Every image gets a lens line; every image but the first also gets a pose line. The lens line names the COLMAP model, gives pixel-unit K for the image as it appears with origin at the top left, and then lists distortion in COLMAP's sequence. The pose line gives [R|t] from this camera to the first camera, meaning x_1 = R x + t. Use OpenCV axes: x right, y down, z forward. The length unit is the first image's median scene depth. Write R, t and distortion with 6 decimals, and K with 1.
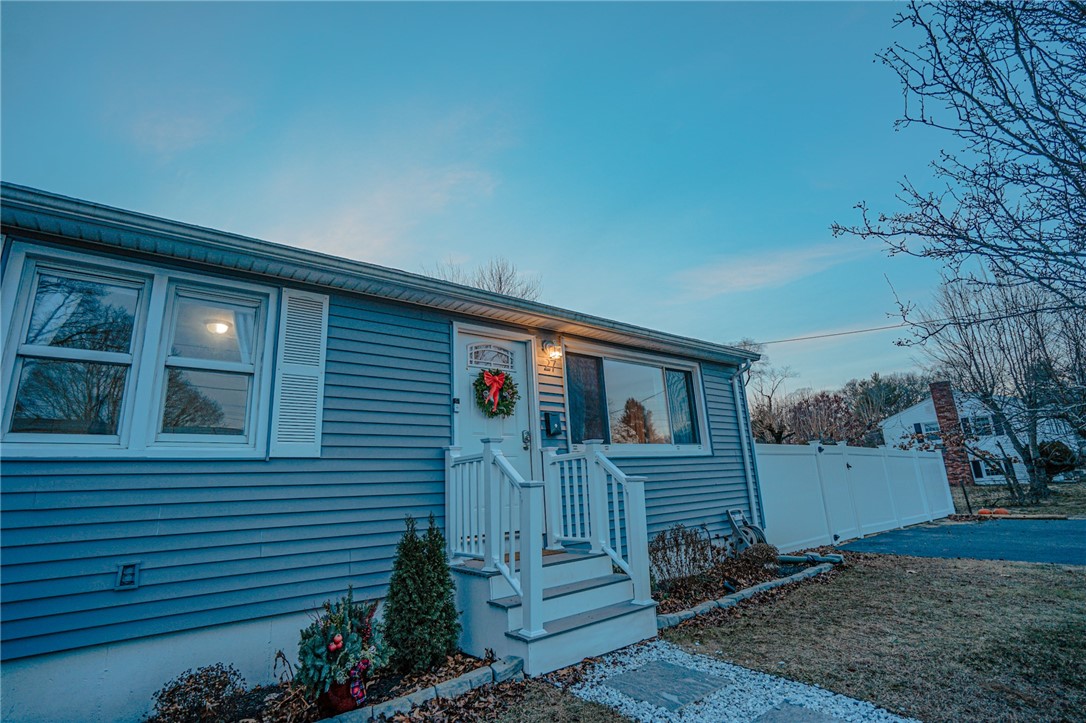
lens RADIAL K [[494.1, 0, 543.0], [0, 494.1, 361.5], [0, 0, 1]] dist [-0.029223, 0.000175]
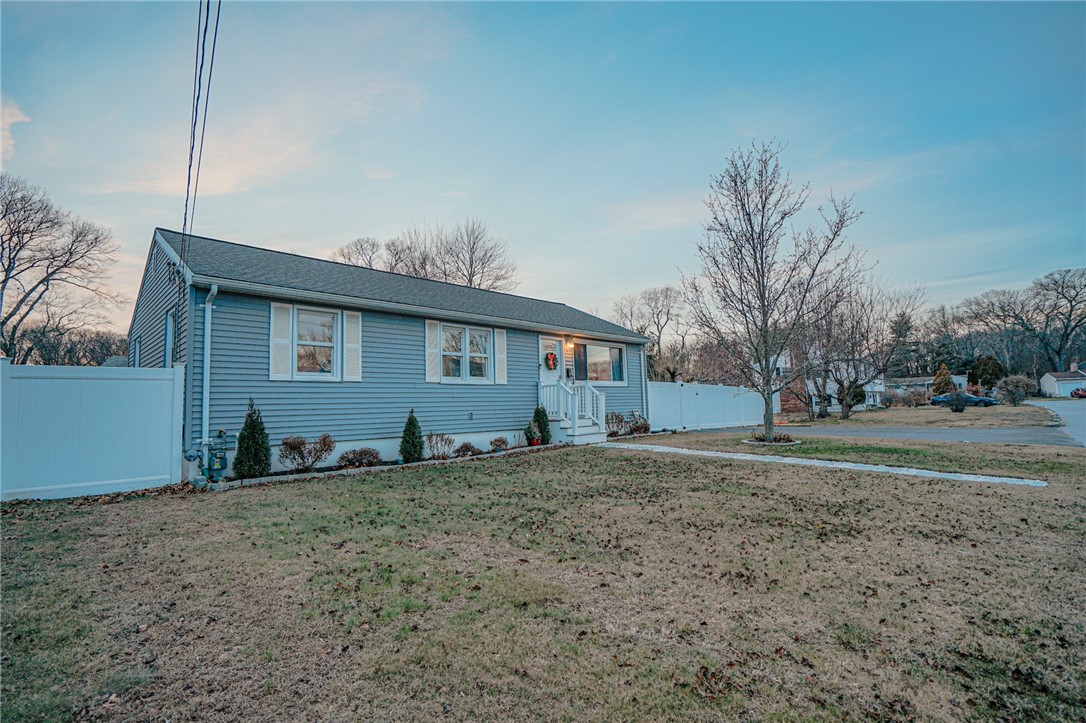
lens RADIAL K [[503.7, 0, 543.0], [0, 503.7, 361.5], [0, 0, 1]] dist [-0.018826, 0.000238]
pose [[0.987995, 0.035935, 0.150249, -0.536139], [-0.058032, 0.987672, 0.145381, -0.320405], [-0.143172, -0.152355, 0.977901, -1.615126]]
